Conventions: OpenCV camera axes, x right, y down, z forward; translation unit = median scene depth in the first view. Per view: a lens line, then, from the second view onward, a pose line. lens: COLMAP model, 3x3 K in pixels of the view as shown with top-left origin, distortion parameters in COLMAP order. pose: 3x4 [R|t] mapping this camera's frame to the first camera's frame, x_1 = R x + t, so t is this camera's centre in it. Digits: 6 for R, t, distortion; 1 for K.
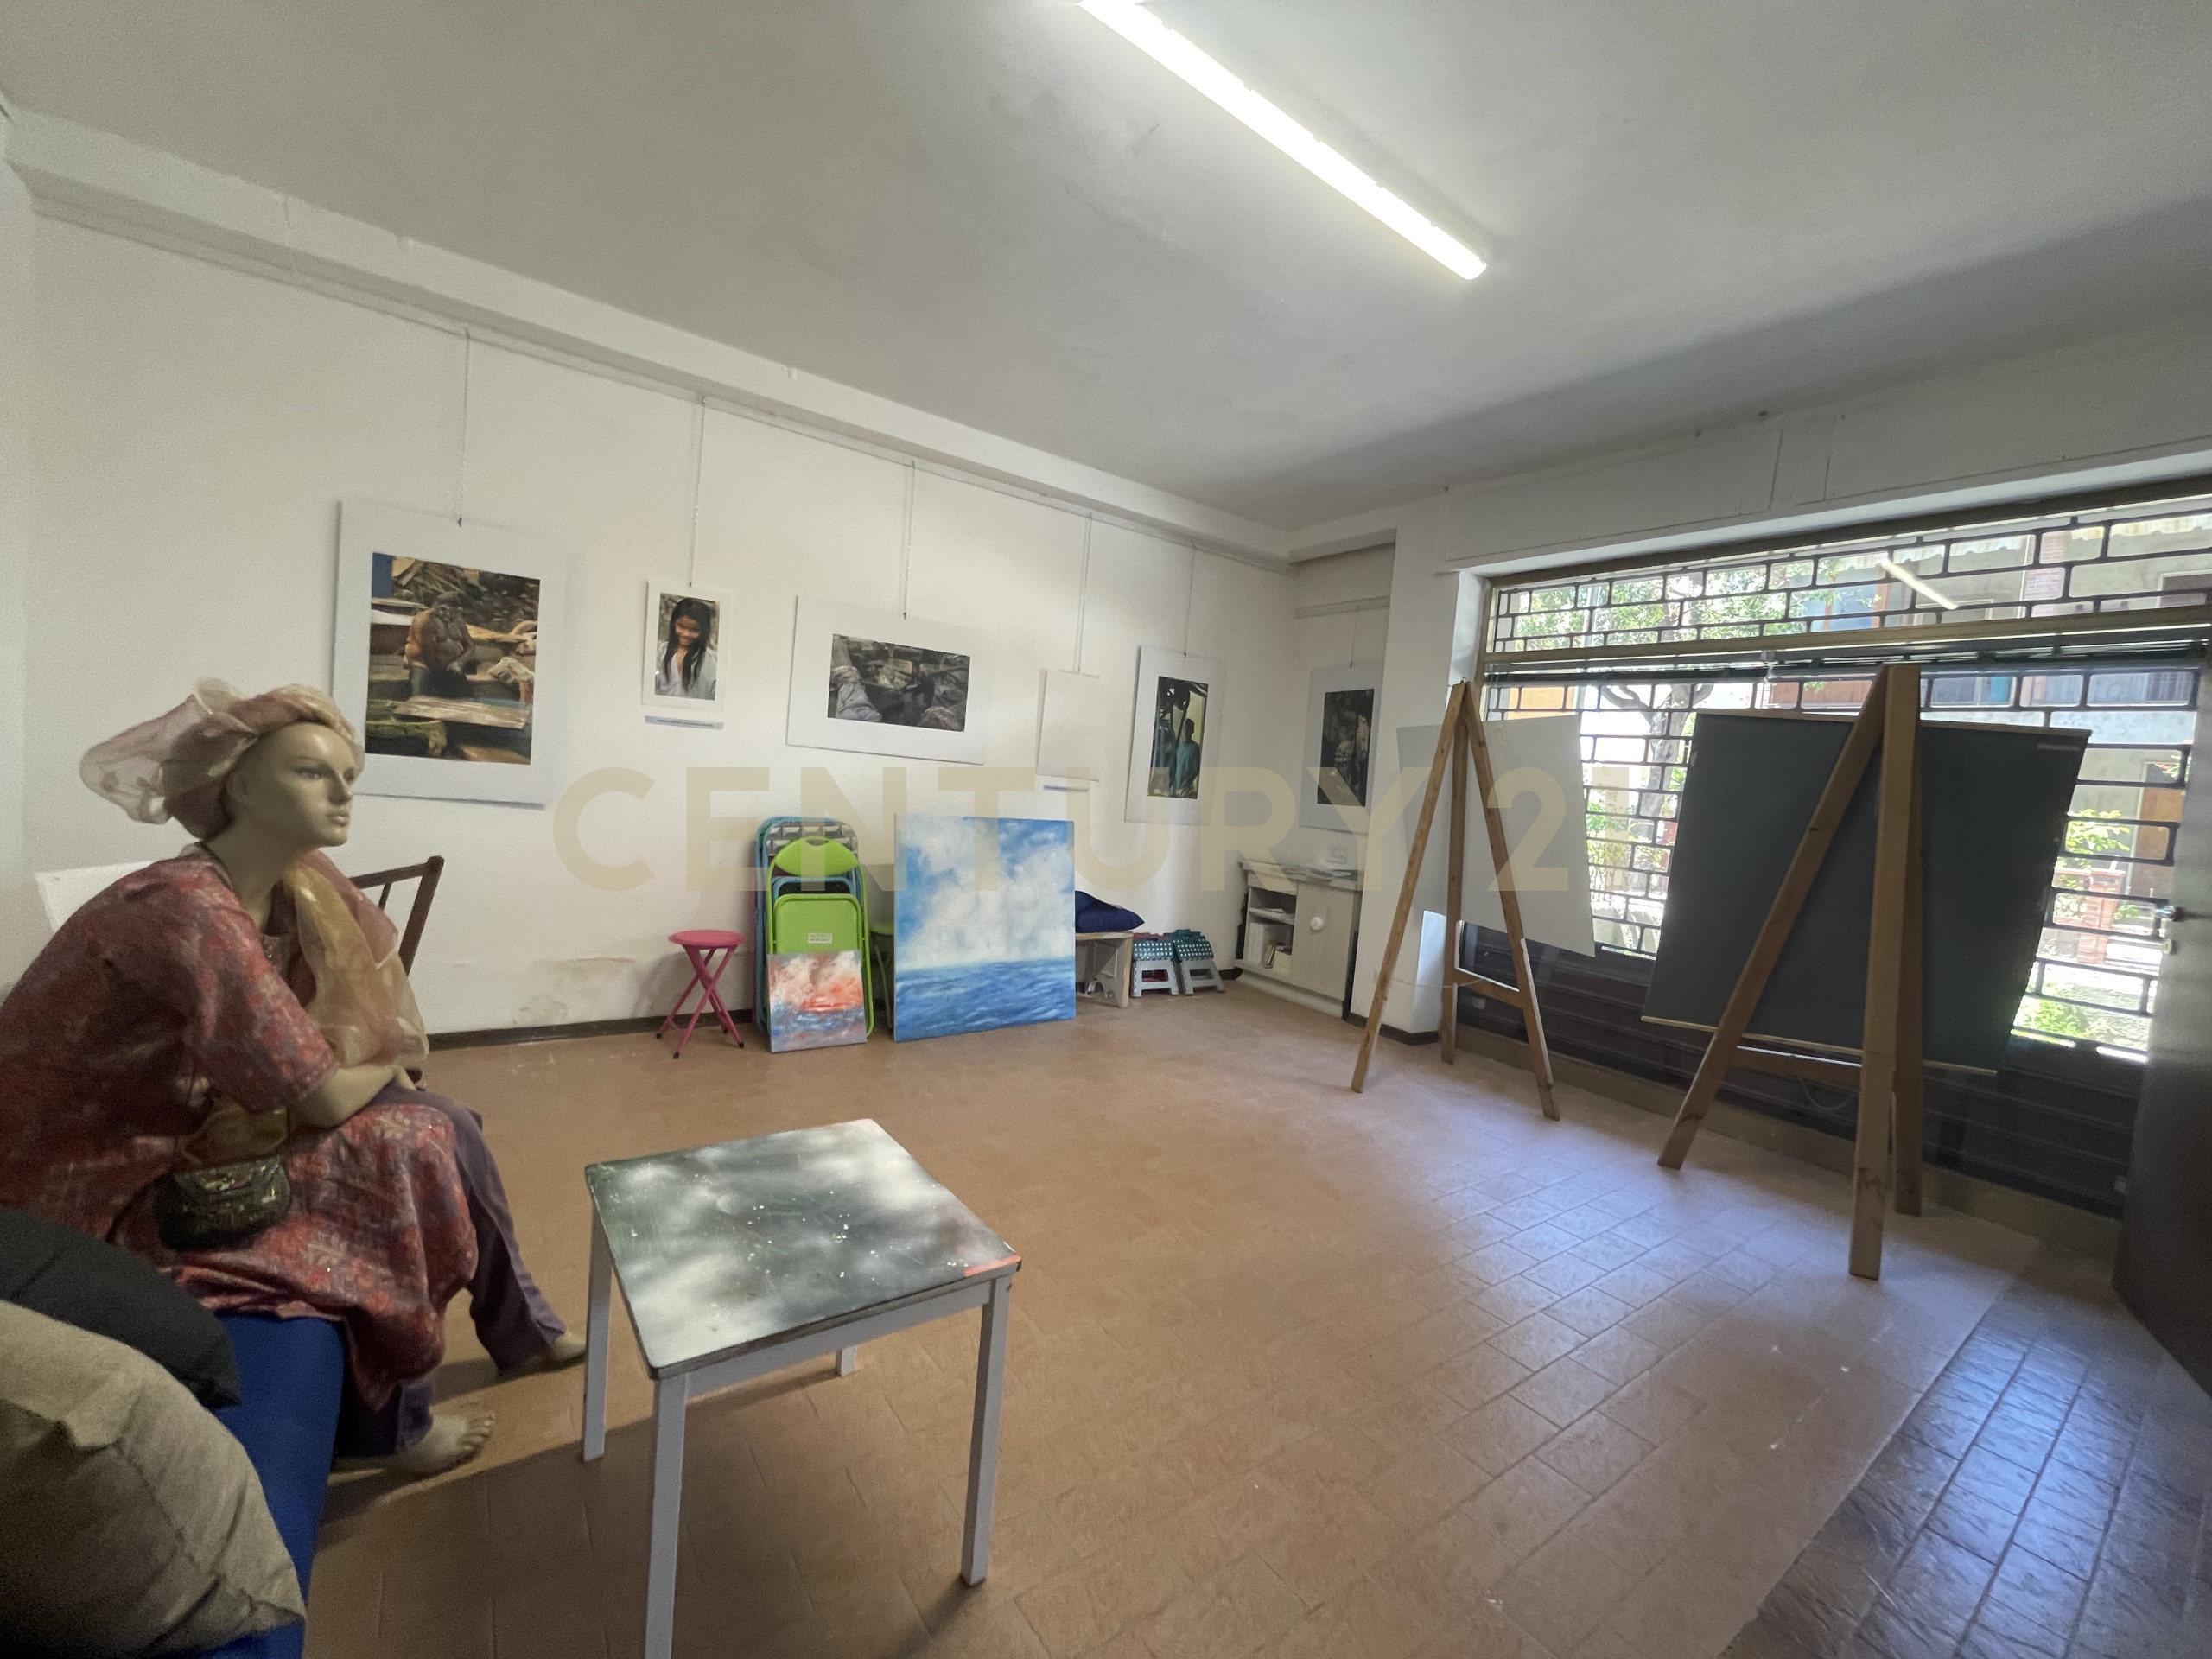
lens RADIAL K [[898.8, 0, 1104.6], [0, 898.8, 828.0], [0, 0, 1]] dist [-0.000783, 0.000031]
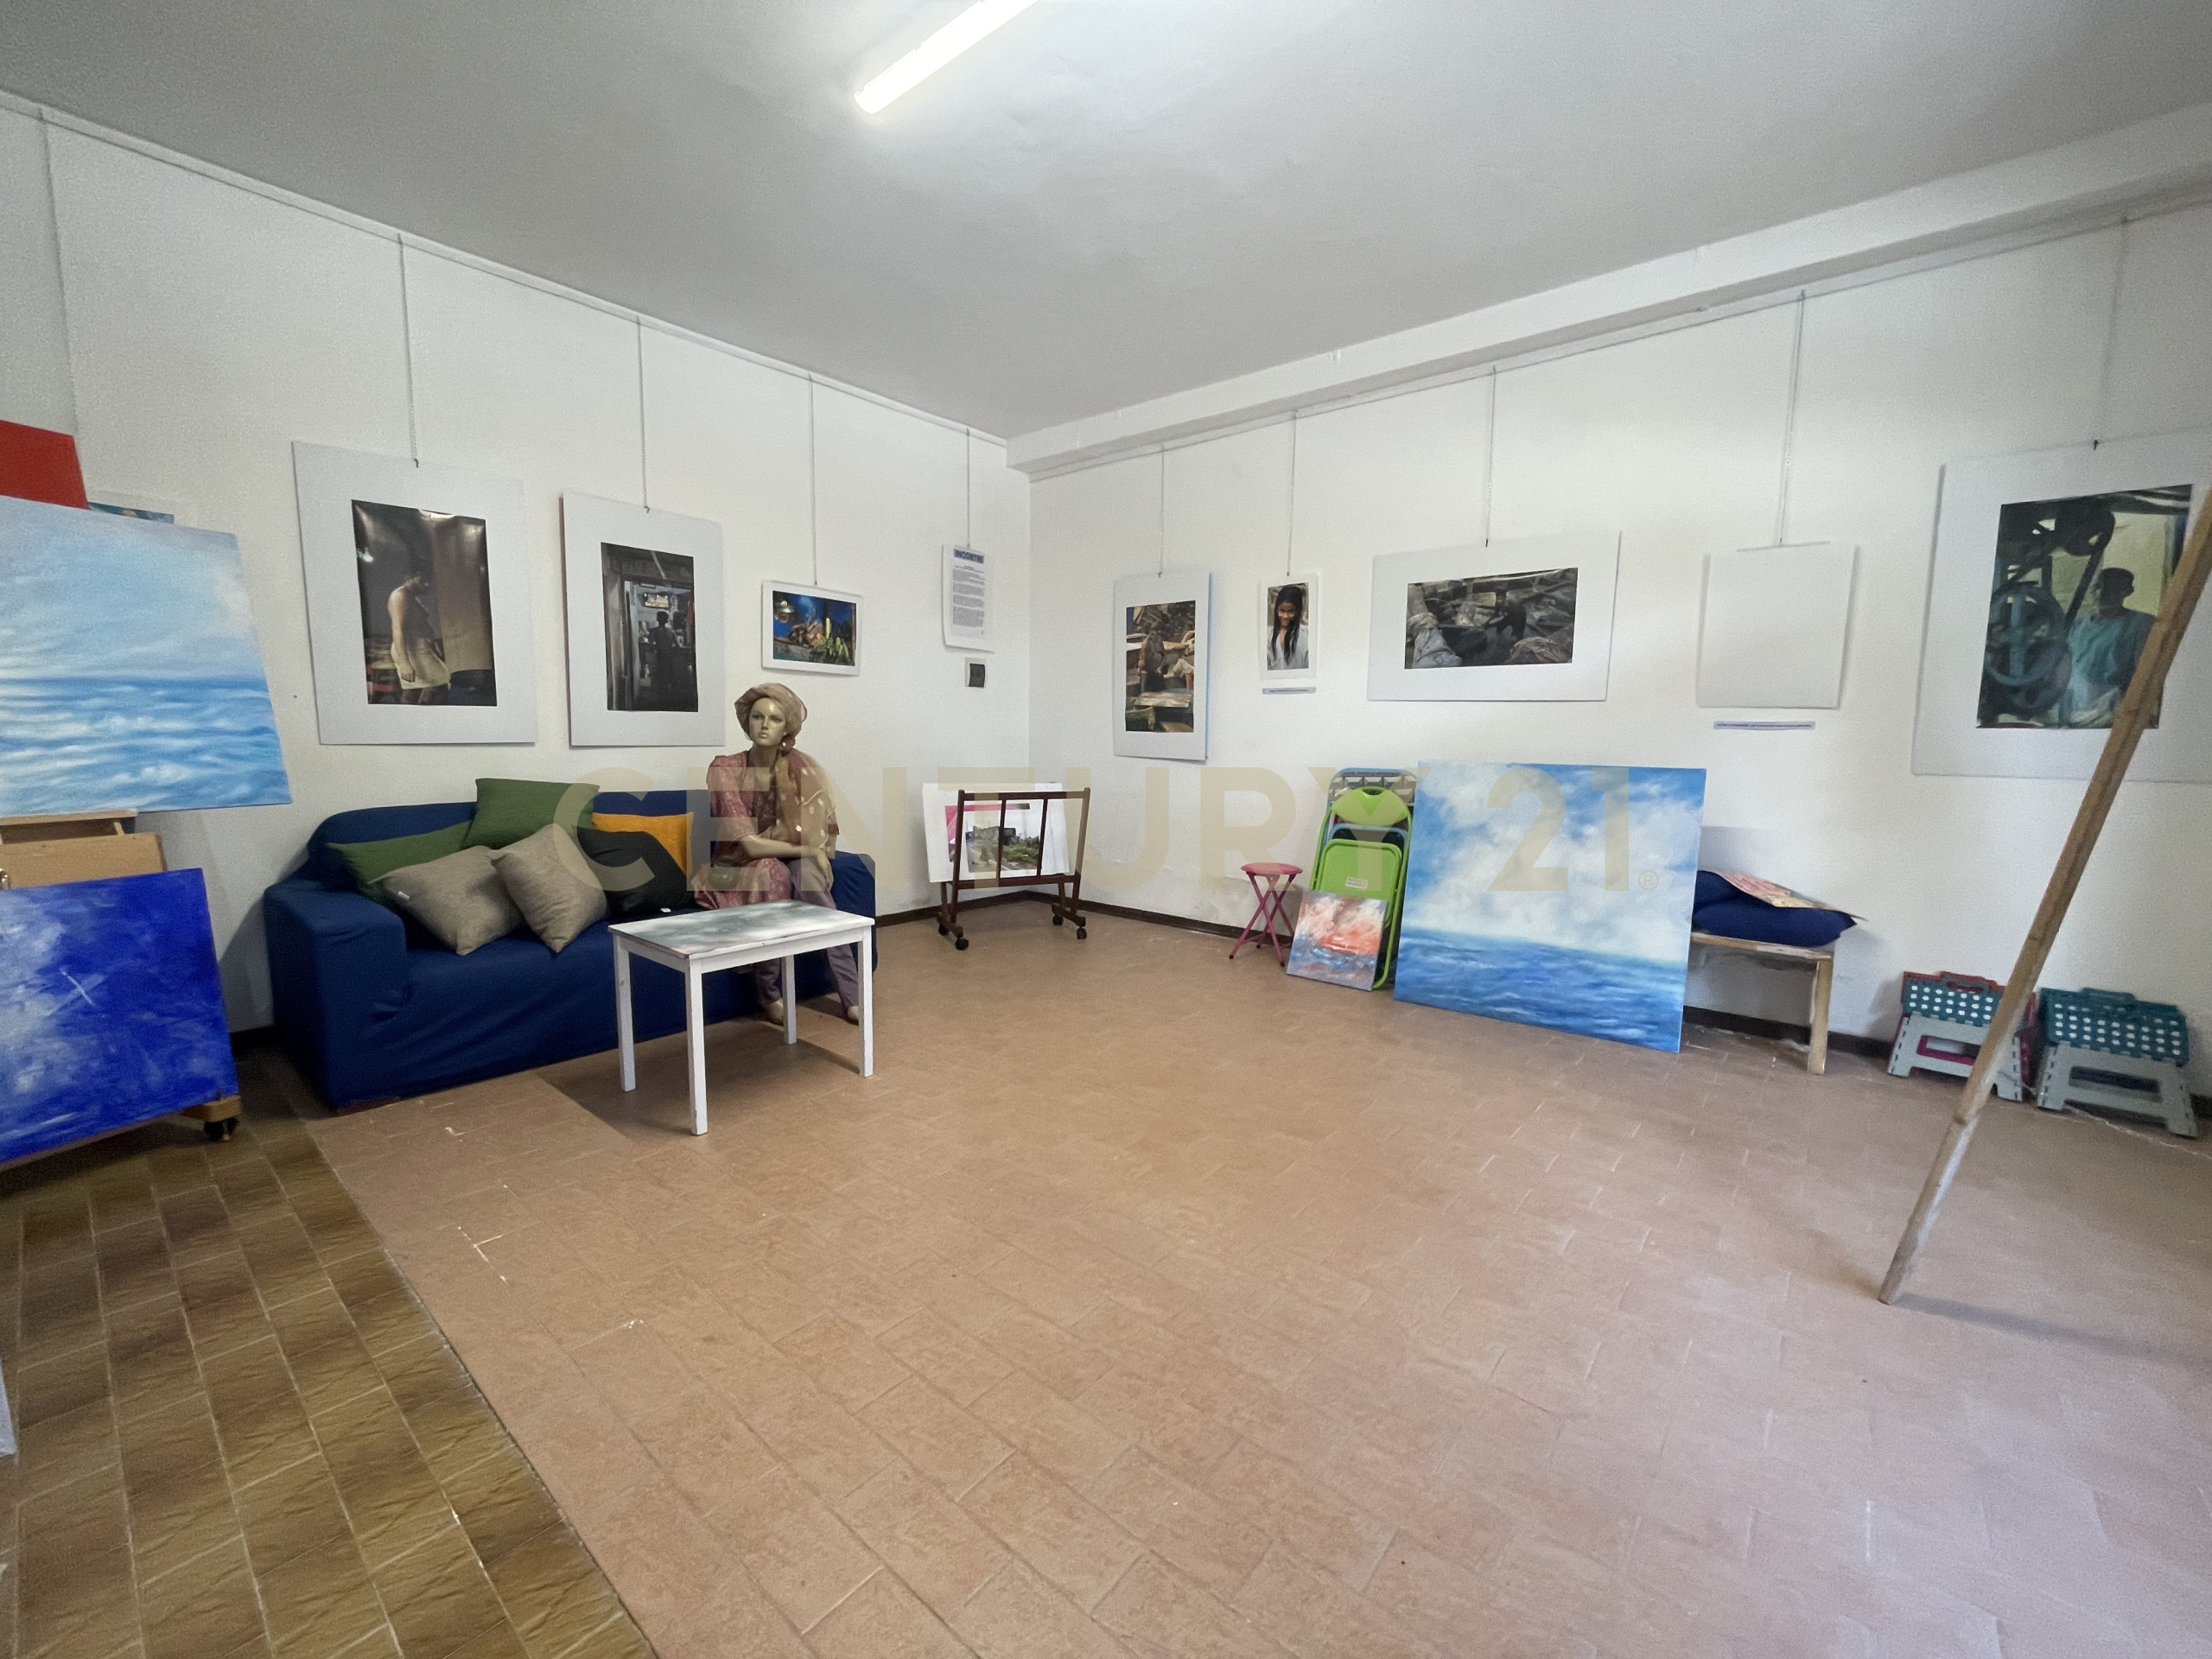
lens RADIAL K [[898.8, 0, 1100.0], [0, 898.8, 827.3], [0, 0, 1]] dist [-0.000783, 0.000031]
pose [[0.235023, 0.024051, -0.971692, 0.598121], [-0.047238, 0.998795, 0.013297, 0.056696], [0.970841, 0.042775, 0.235876, 0.450889]]
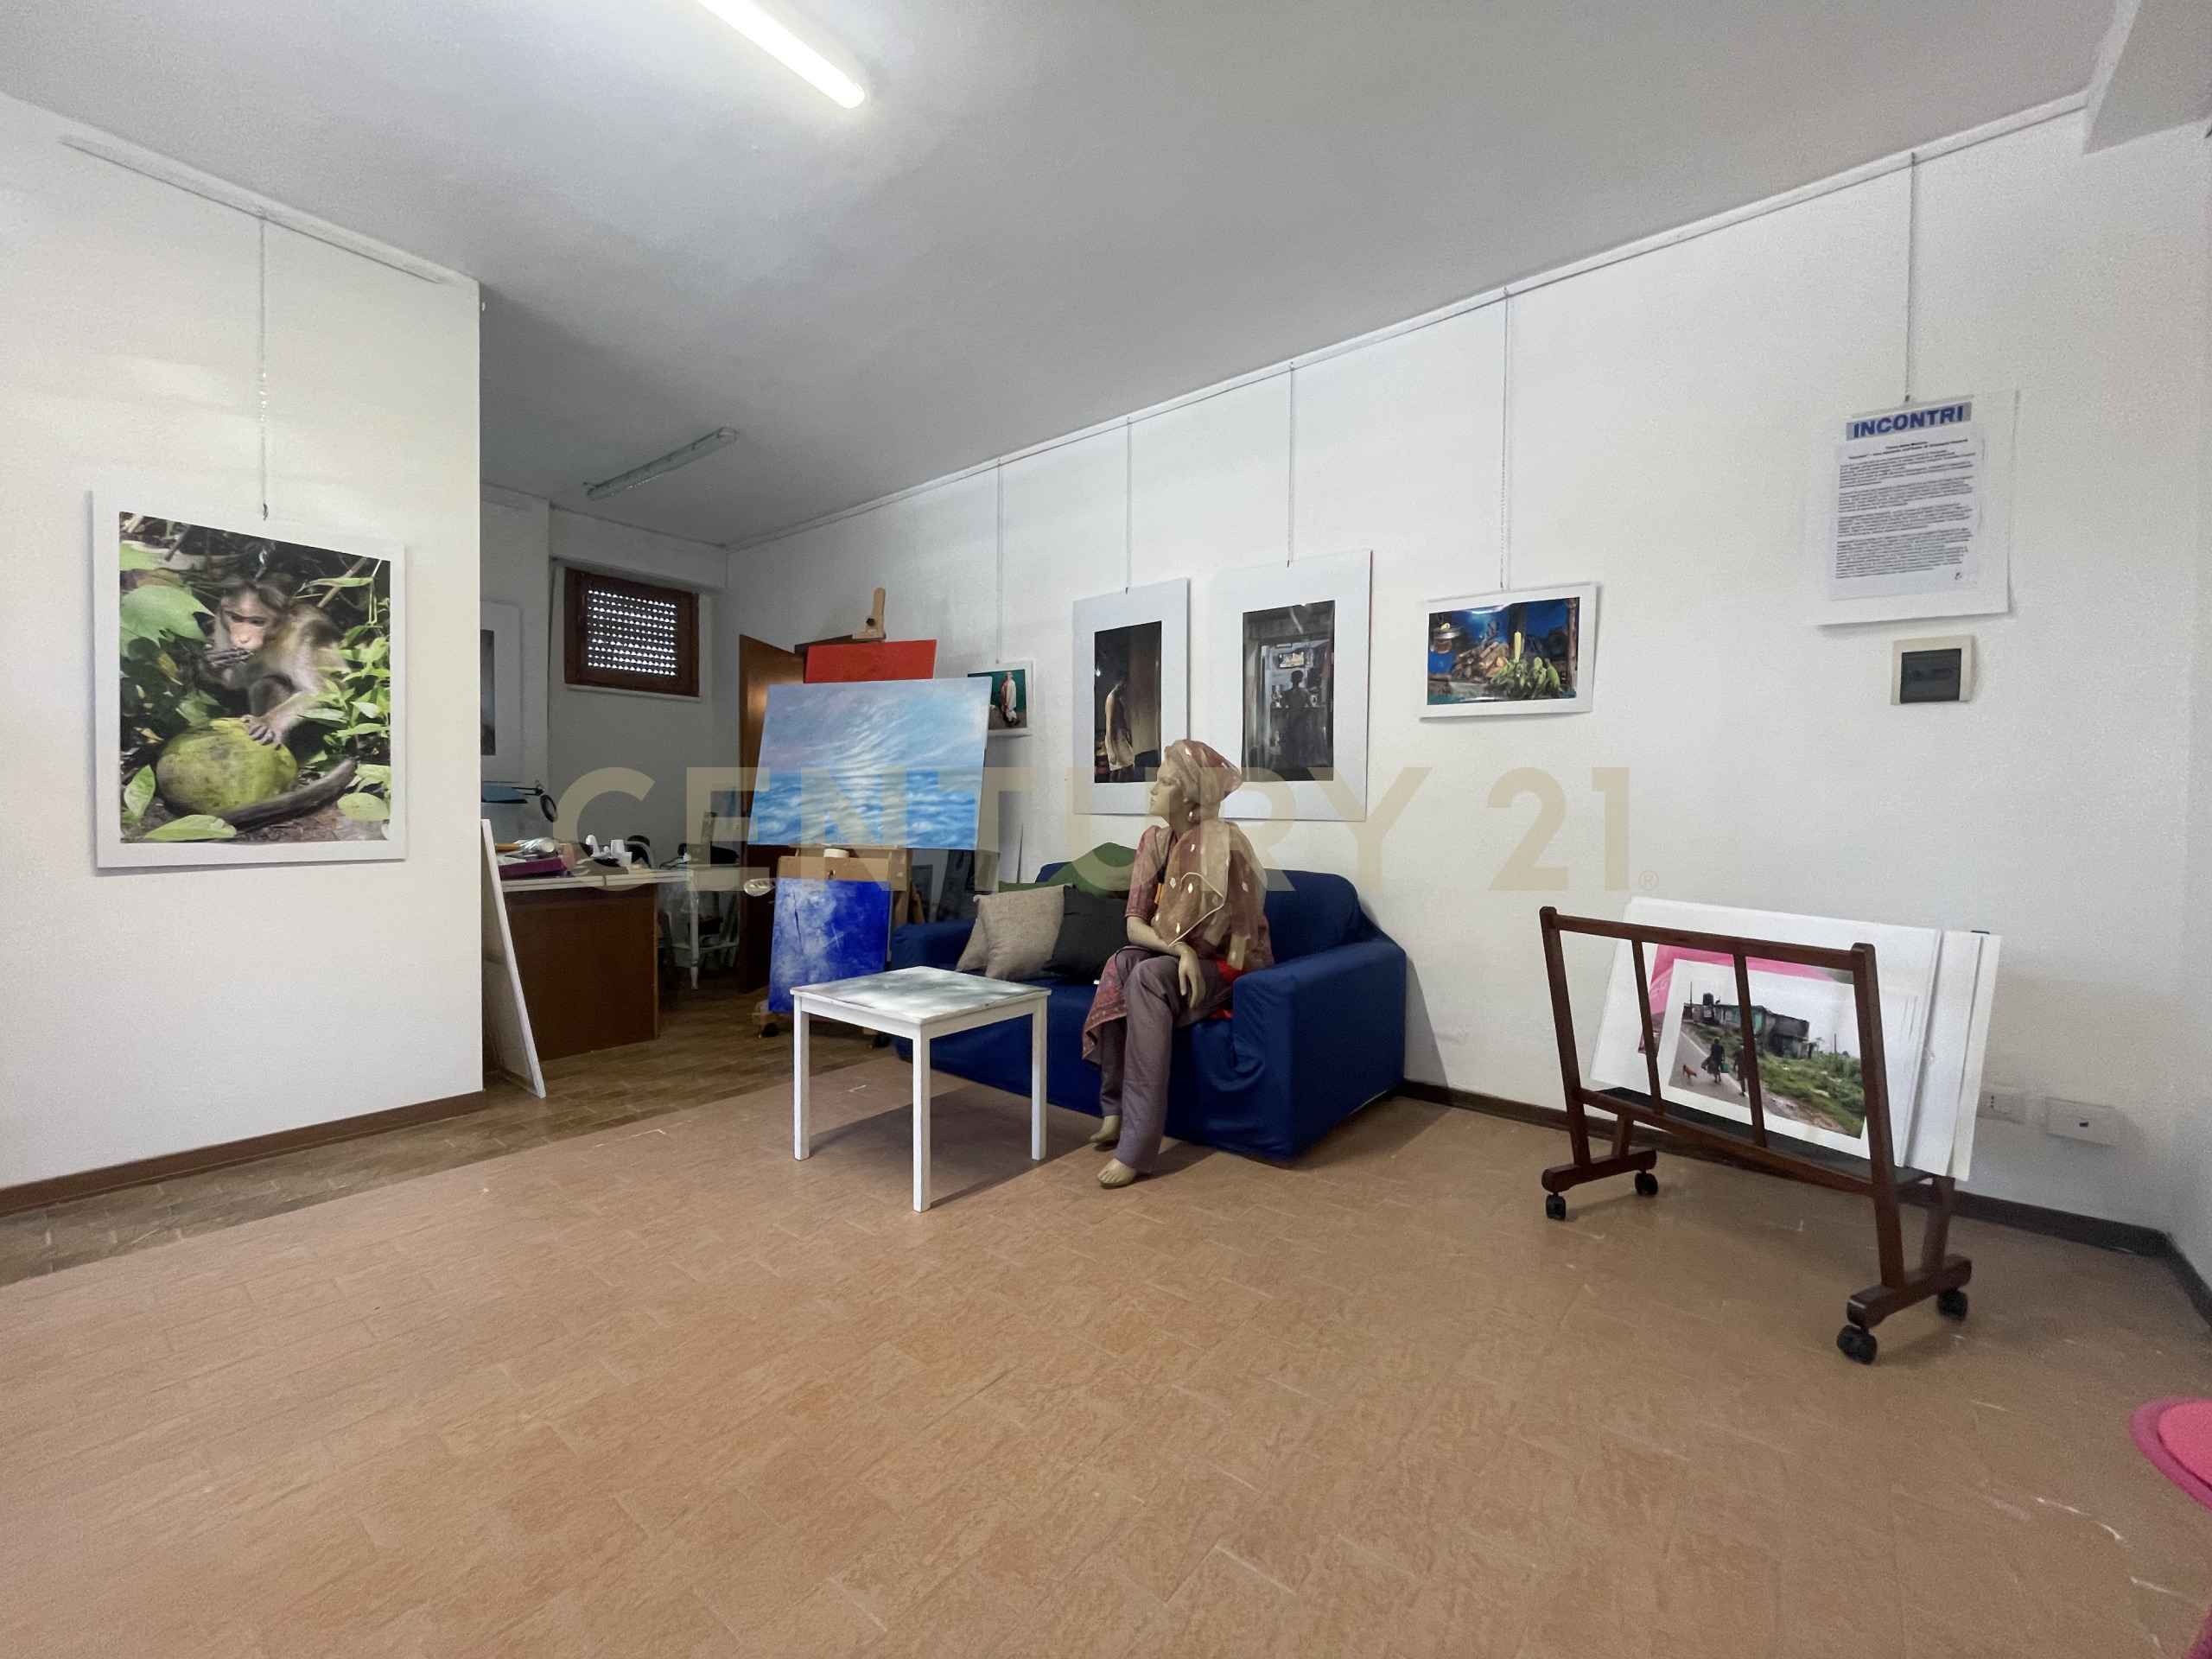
lens RADIAL K [[898.8, 0, 1104.3], [0, 898.8, 827.3], [0, 0, 1]] dist [-0.000783, 0.000031]
pose [[-0.962706, -0.089366, -0.255366, -0.070293], [-0.106064, 0.992980, 0.052359, -0.015546], [0.248894, 0.077491, -0.965426, 1.011541]]
